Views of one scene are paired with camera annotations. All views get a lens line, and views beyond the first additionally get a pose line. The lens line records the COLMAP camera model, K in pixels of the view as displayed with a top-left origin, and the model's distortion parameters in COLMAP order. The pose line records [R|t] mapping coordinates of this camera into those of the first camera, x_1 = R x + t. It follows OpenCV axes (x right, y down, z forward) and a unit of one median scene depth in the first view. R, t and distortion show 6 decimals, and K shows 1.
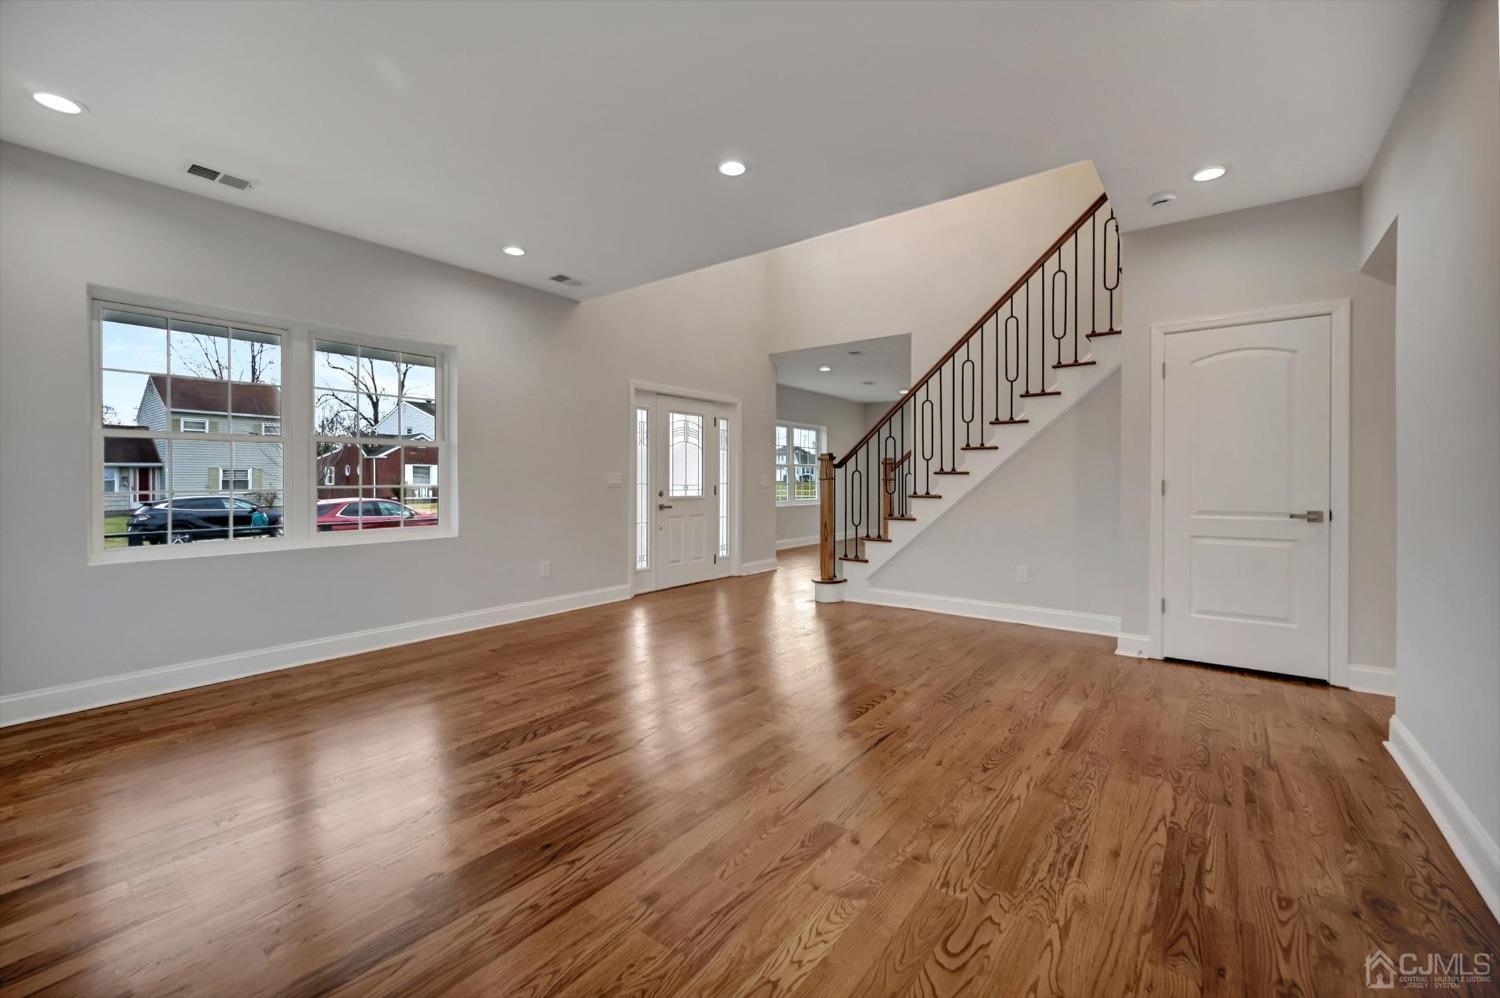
lens RADIAL K [[614.2, 0, 746.6], [0, 614.2, 476.7], [0, 0, 1]] dist [-0.013501, 0.002682]
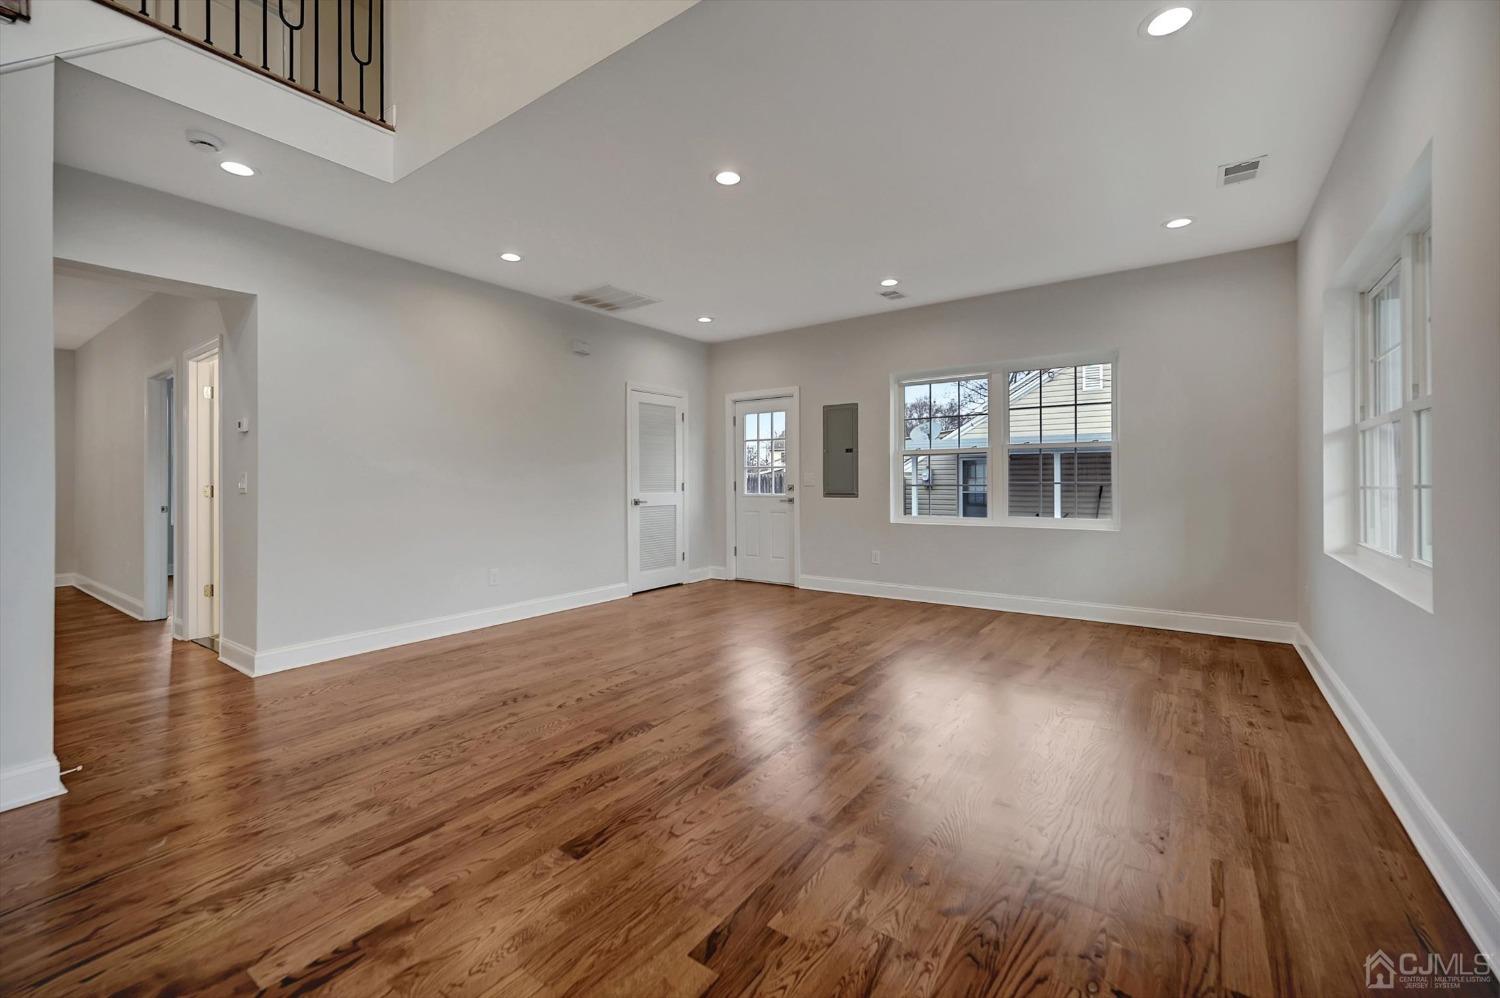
lens RADIAL K [[617.0, 0, 750.0], [0, 617.0, 473.9], [0, 0, 1]] dist [0.001217, 0.000272]
pose [[-0.999182, 0.004518, -0.040177, -0.017798], [0.005206, 0.999841, -0.017035, 0.009892], [0.040093, -0.017231, -0.999047, 2.145854]]
